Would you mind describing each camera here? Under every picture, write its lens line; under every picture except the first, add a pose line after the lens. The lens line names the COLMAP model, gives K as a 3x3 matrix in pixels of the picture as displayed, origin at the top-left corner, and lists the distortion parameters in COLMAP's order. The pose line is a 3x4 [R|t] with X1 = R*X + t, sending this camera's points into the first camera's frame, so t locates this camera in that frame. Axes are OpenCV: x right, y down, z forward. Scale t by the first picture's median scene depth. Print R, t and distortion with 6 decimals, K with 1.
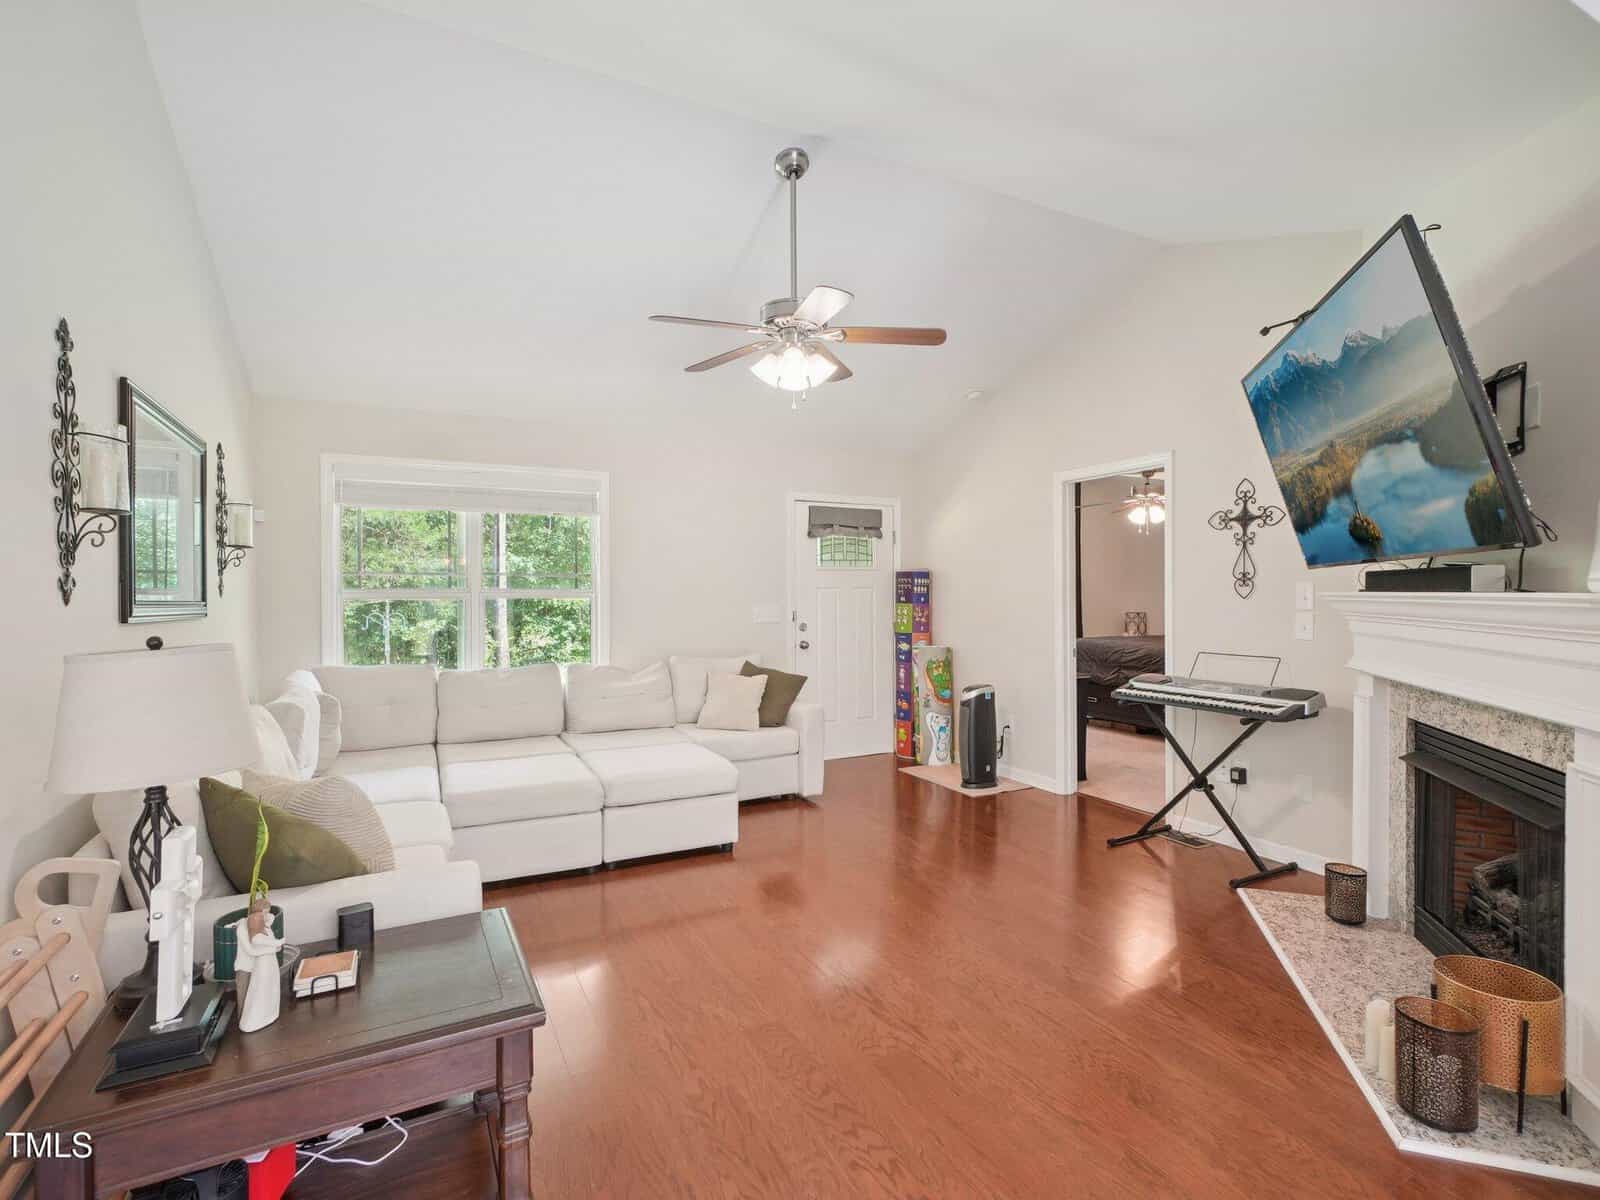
lens RADIAL K [[772.7, 0, 796.3], [0, 772.7, 604.7], [0, 0, 1]] dist [-0.009944, 0.000740]
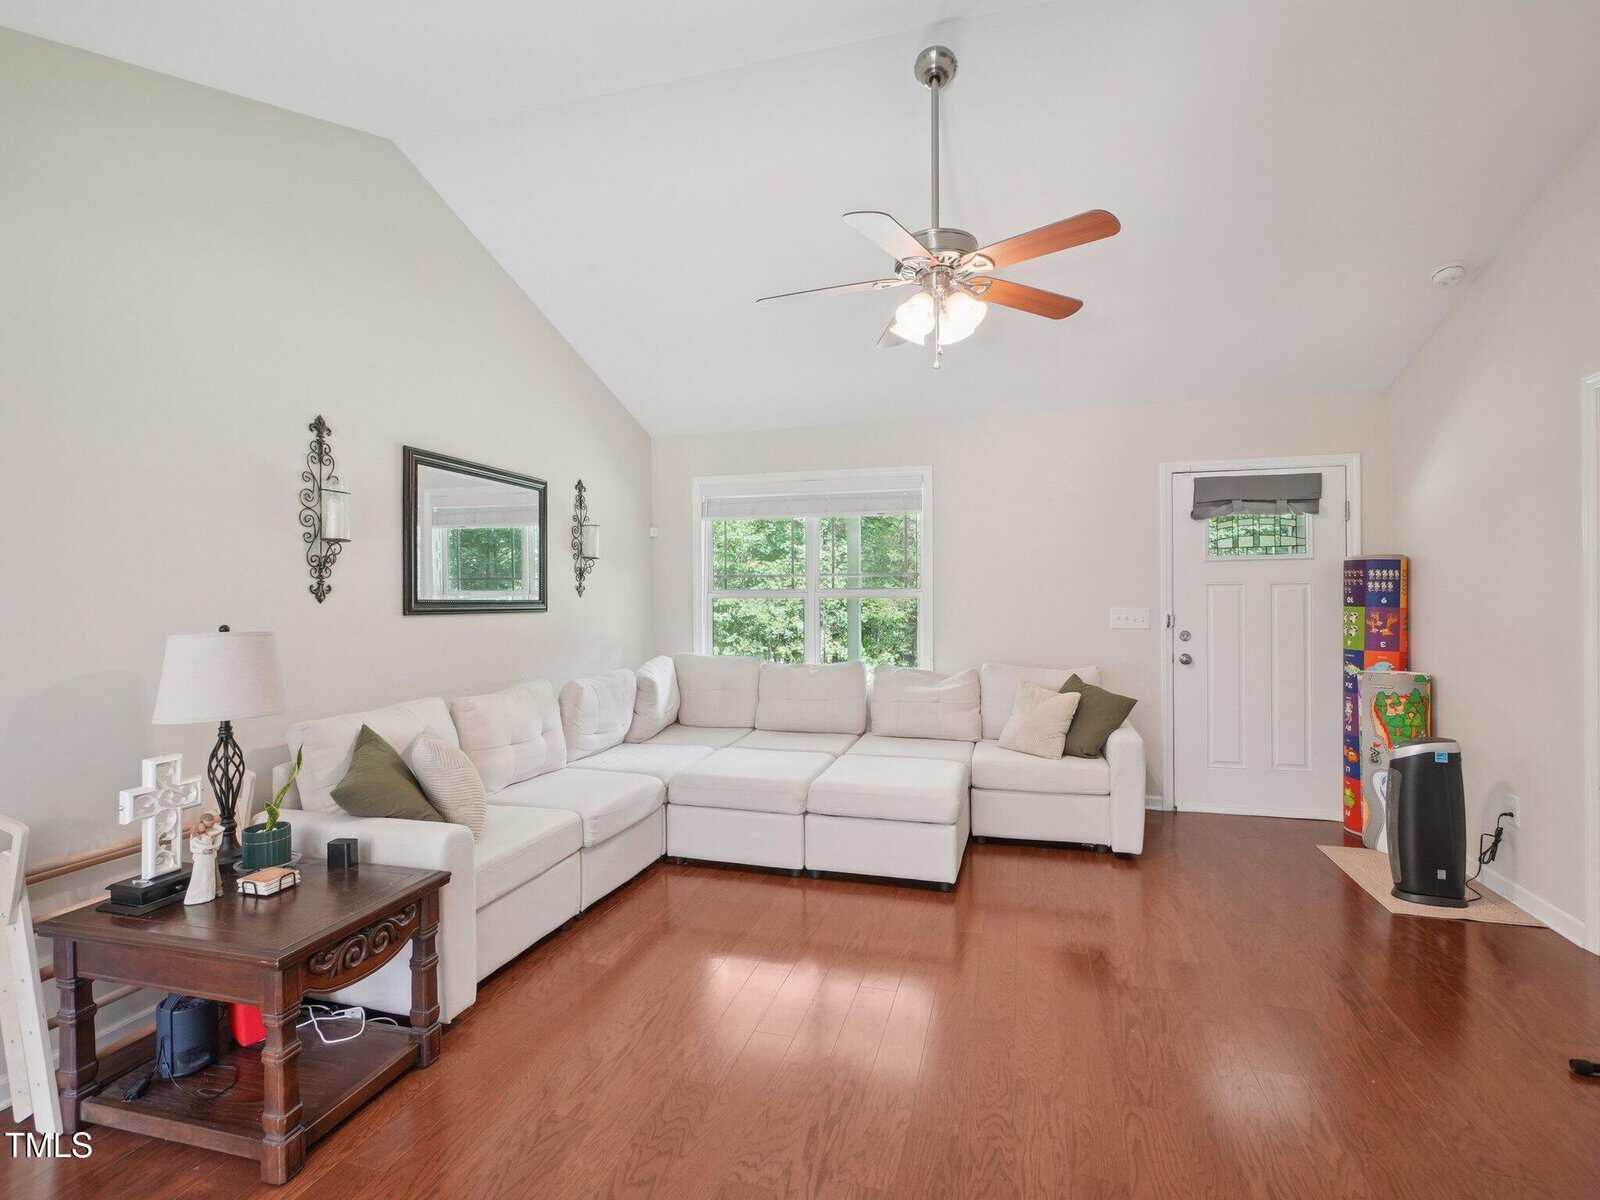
lens RADIAL K [[772.7, 0, 796.3], [0, 772.7, 604.7], [0, 0, 1]] dist [-0.009944, 0.000740]
pose [[0.728311, 0.009167, -0.685185, 0.293489], [-0.007352, 0.999957, 0.005564, -0.004280], [0.685207, 0.000986, 0.728348, 0.198345]]
